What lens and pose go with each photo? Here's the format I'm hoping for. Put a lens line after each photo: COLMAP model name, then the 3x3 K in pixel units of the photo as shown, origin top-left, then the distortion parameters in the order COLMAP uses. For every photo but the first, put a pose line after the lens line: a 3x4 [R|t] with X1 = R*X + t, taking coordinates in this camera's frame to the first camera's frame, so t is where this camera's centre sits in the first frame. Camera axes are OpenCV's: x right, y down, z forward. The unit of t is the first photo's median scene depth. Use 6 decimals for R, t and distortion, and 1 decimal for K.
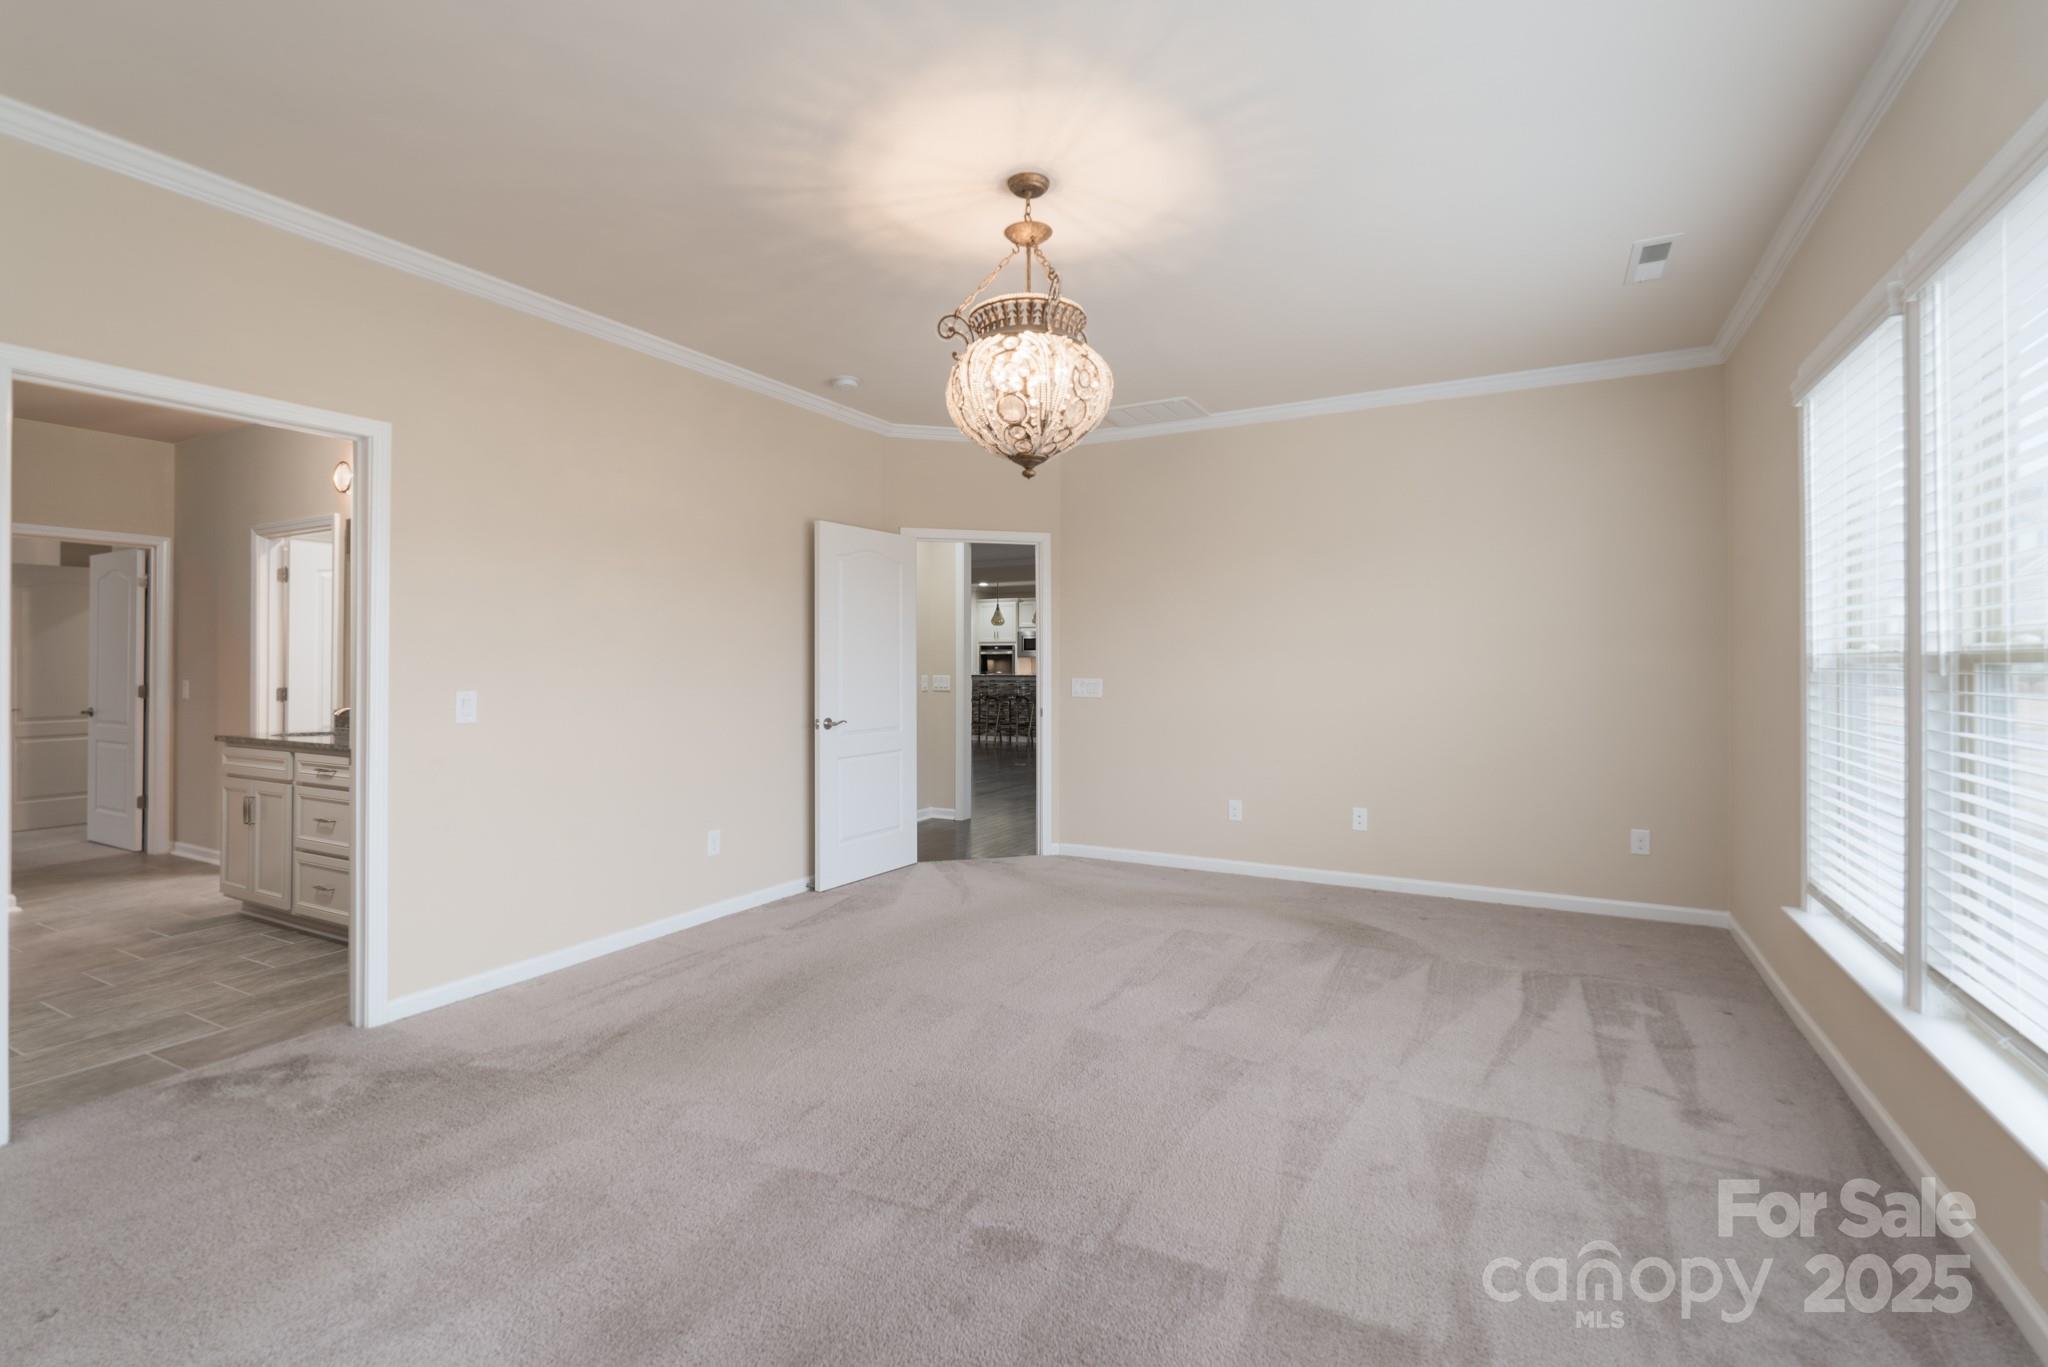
lens RADIAL K [[933.0, 0, 1019.7], [0, 933.0, 667.3], [0, 0, 1]] dist [-0.003689, 0.000545]
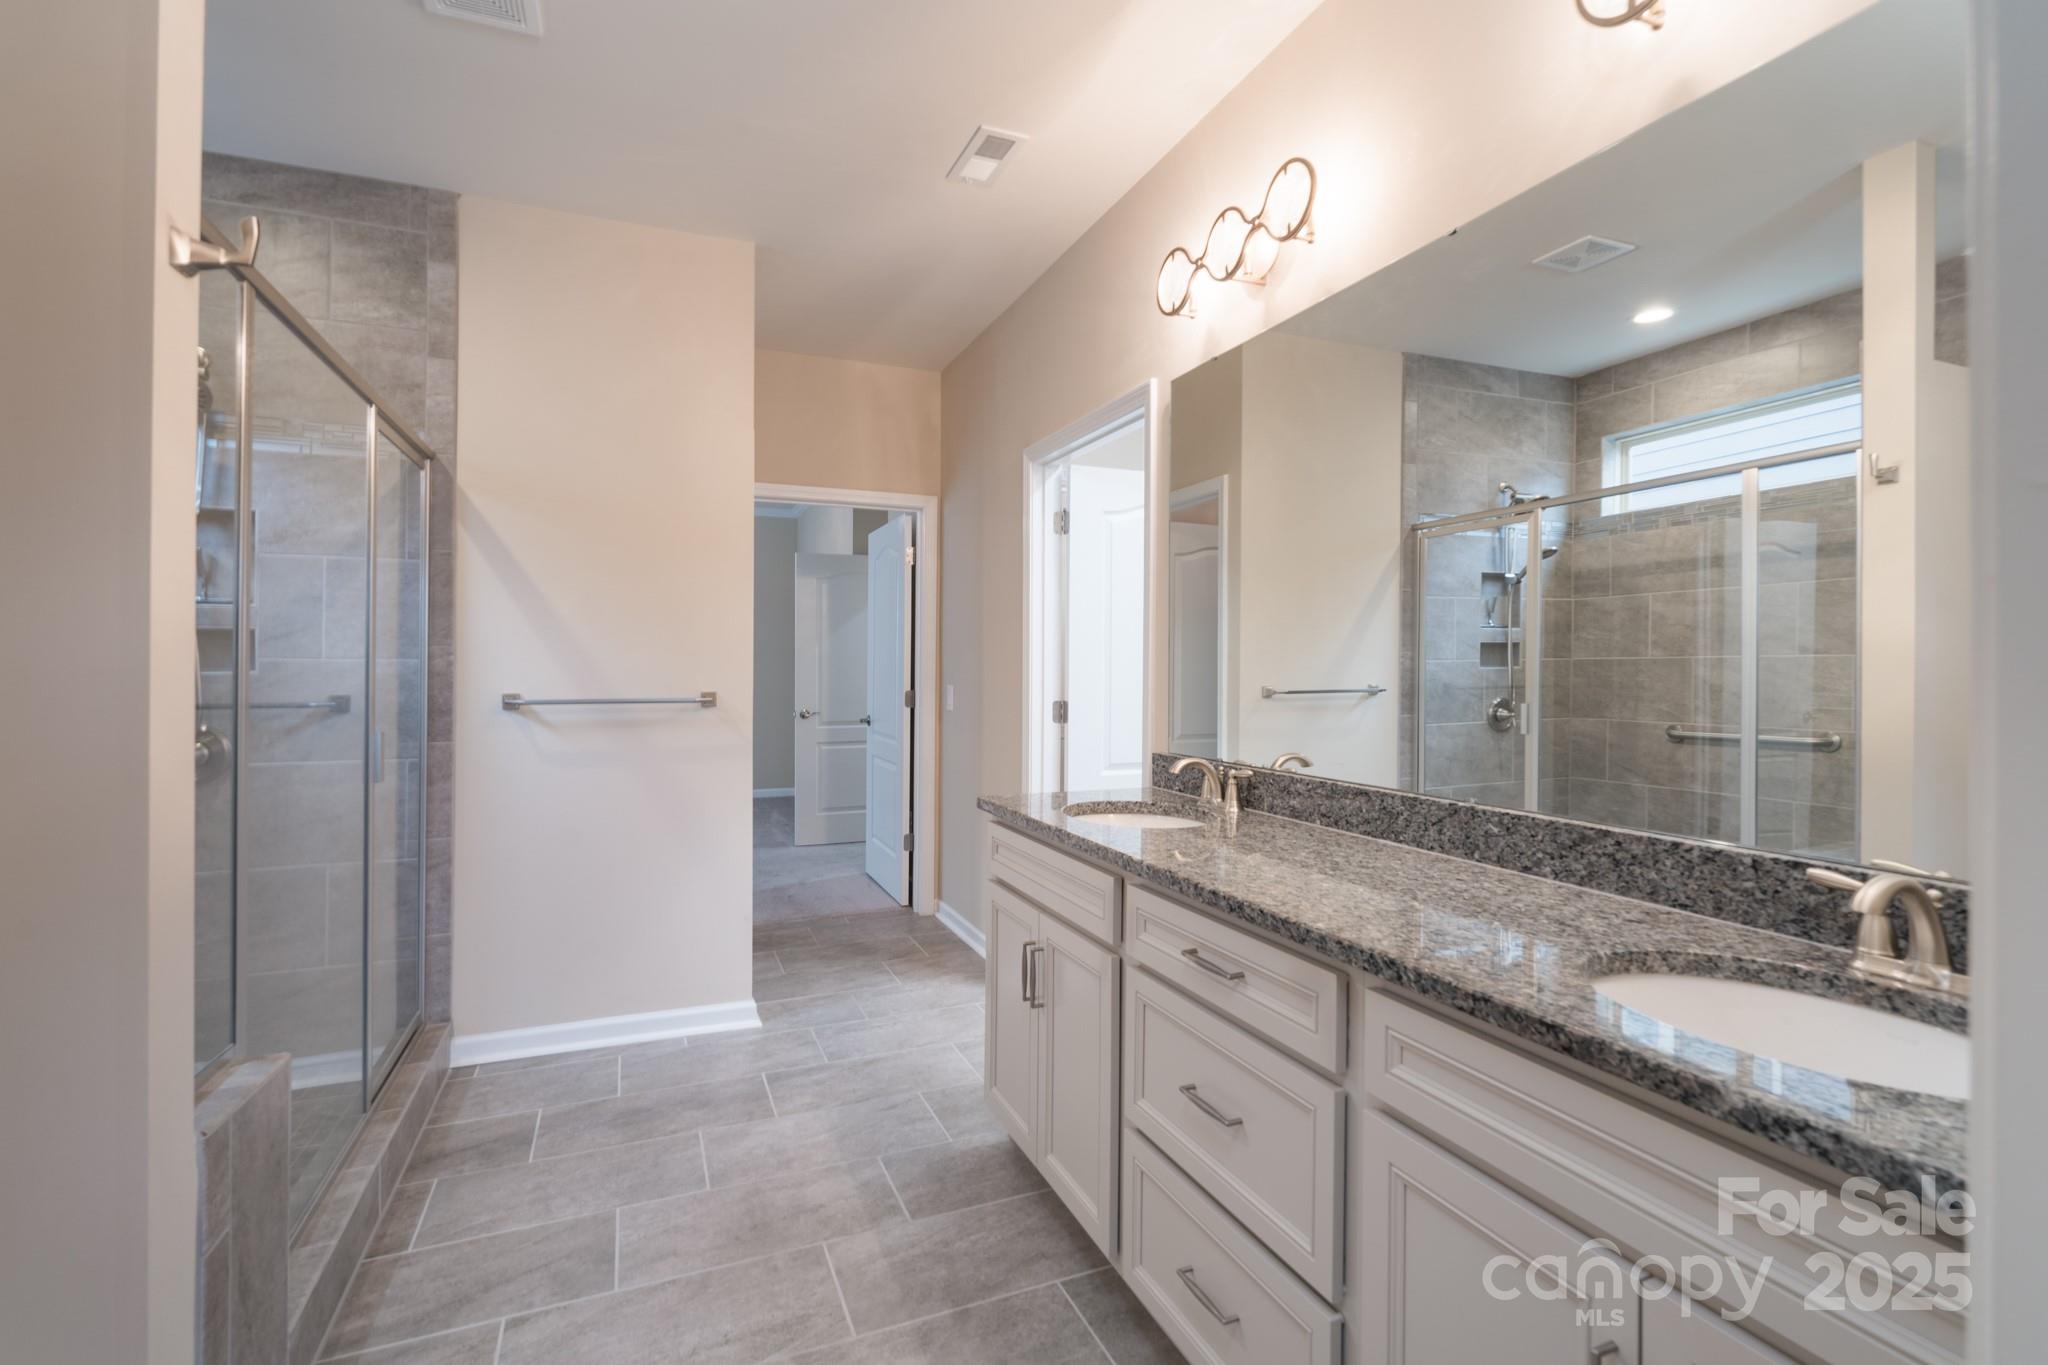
lens RADIAL K [[933.0, 0, 1023.4], [0, 933.0, 668.3], [0, 0, 1]] dist [-0.003689, 0.000545]
pose [[0.783223, 0.003373, -0.621732, -0.416557], [-0.000335, 0.999987, 0.005003, -0.003519], [0.621741, -0.003710, 0.783214, 0.486651]]
